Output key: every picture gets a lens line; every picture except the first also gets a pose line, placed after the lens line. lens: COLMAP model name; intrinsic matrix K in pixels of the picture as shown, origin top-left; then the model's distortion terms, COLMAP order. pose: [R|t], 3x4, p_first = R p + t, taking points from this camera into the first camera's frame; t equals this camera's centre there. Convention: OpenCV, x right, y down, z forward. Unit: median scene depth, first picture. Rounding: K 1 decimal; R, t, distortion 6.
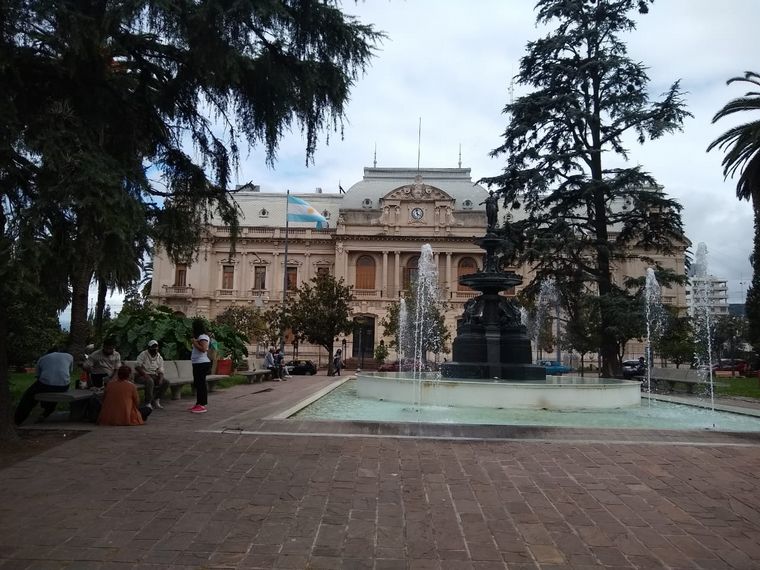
lens RADIAL K [[639.1, 0, 380.0], [0, 639.1, 285.0], [0, 0, 1]] dist [-0.005031, 0.006818]
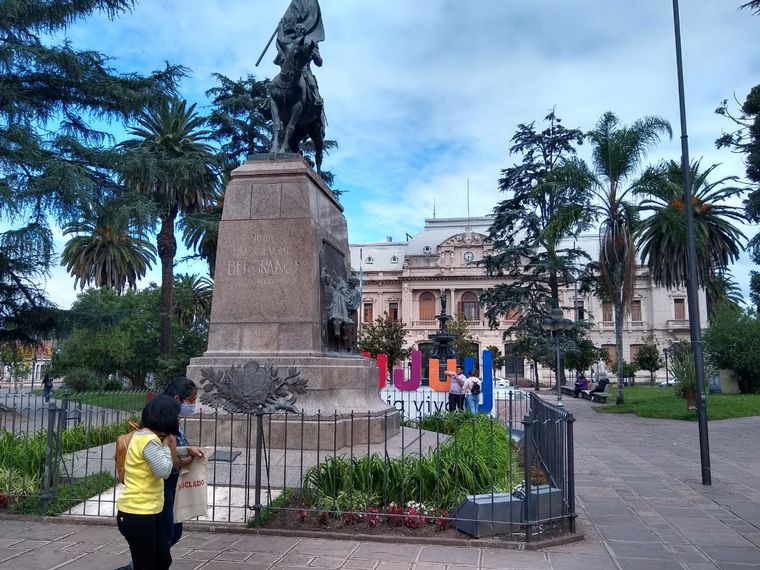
lens RADIAL K [[669.7, 0, 337.7], [0, 669.7, 282.2], [0, 0, 1]] dist [-0.009852, -0.004991]
pose [[0.978055, -0.037830, -0.204883, 0.157359], [0.032370, 0.999027, -0.029940, -0.069996], [0.205816, 0.022651, 0.978329, -0.625628]]
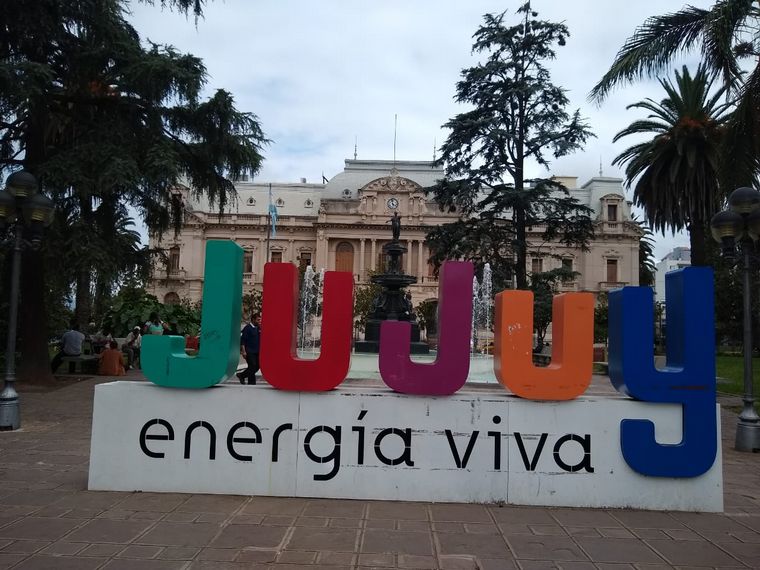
lens RADIAL K [[639.1, 0, 380.0], [0, 639.1, 285.0], [0, 0, 1]] dist [-0.005031, 0.006818]
pose [[0.999969, 0.007866, 0.000879, 0.078425], [-0.007891, 0.999422, 0.033074, -0.021341], [-0.000618, -0.033080, 0.999453, -0.177737]]
